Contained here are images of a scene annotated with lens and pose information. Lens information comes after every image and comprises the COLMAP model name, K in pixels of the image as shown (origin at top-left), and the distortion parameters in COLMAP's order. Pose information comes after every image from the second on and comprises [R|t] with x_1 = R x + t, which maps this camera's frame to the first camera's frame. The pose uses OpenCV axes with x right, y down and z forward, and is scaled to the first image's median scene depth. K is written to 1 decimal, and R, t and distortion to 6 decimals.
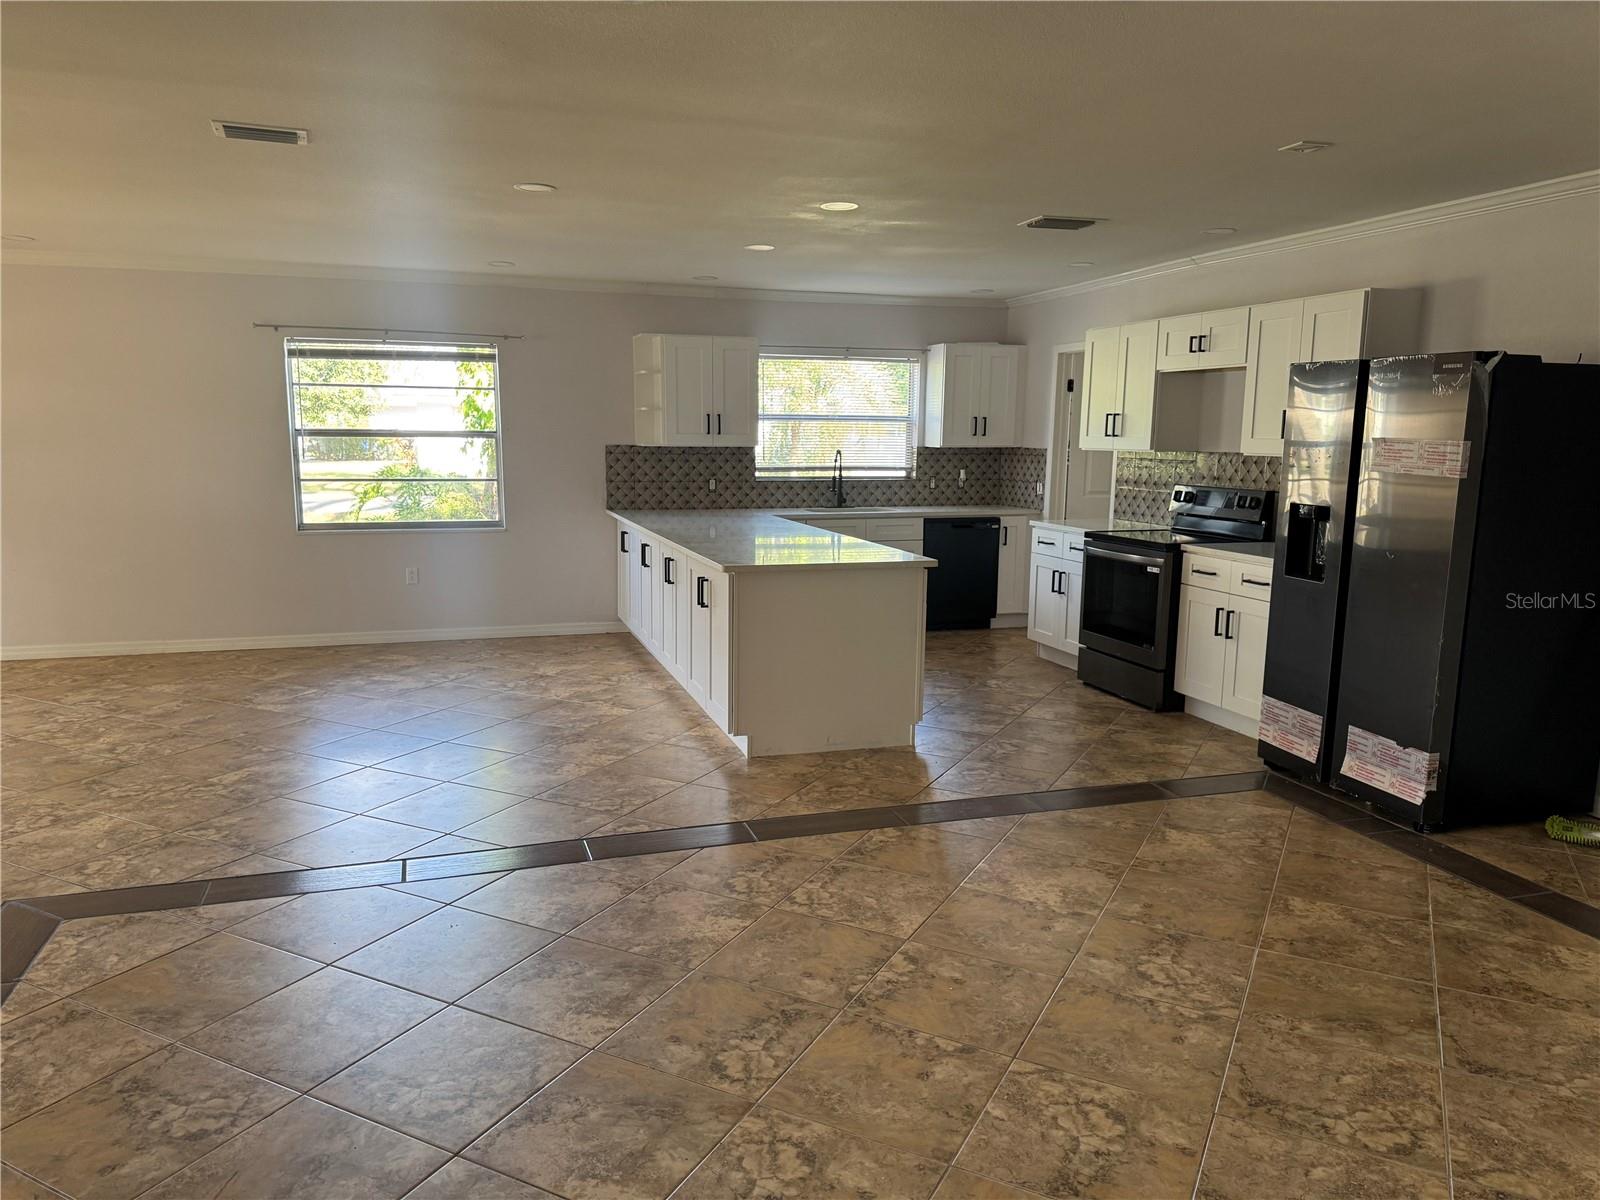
lens RADIAL K [[1134.4, 0, 787.2], [0, 1134.4, 609.2], [0, 0, 1]] dist [0.054237, -0.042880]
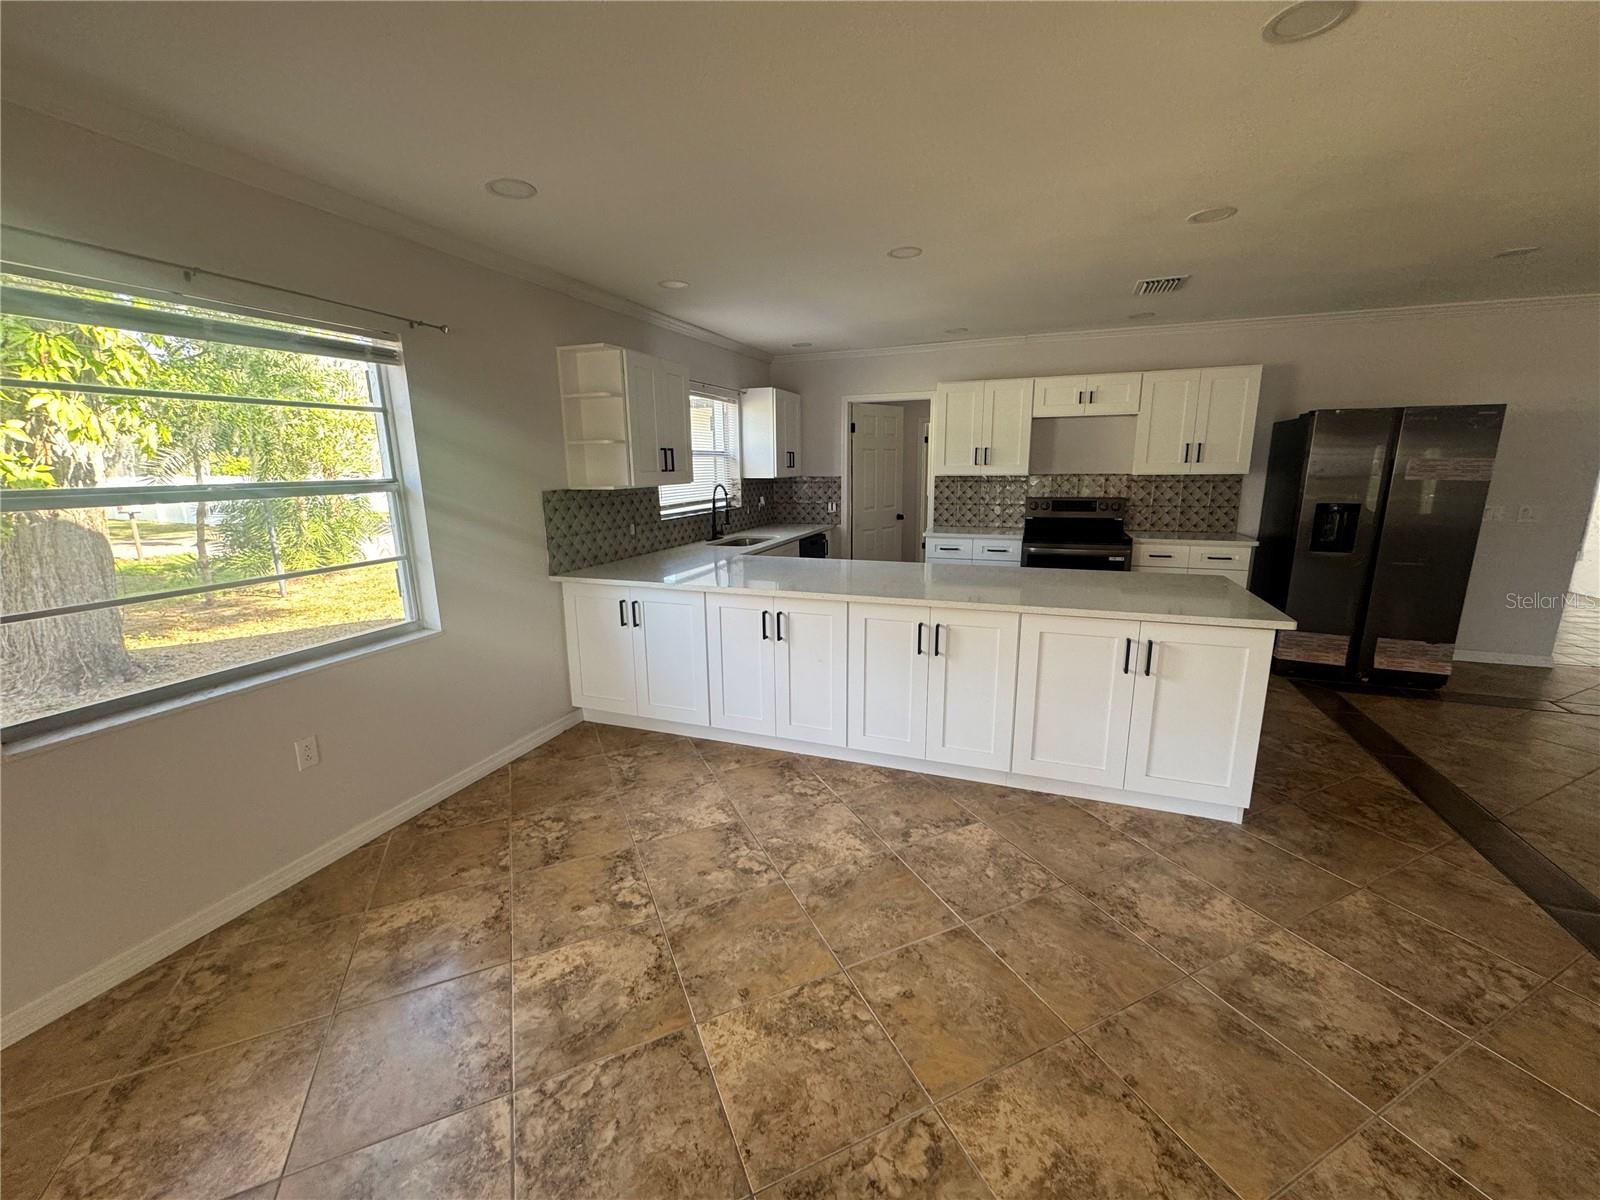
lens RADIAL K [[636.4, 0, 802.1], [0, 636.4, 592.9], [0, 0, 1]] dist [-0.002396, 0.001439]
pose [[0.614975, -0.174849, 0.768917, -0.588974], [0.143625, 0.983633, 0.108805, -0.150327], [-0.775357, 0.043524, 0.630022, 0.913908]]
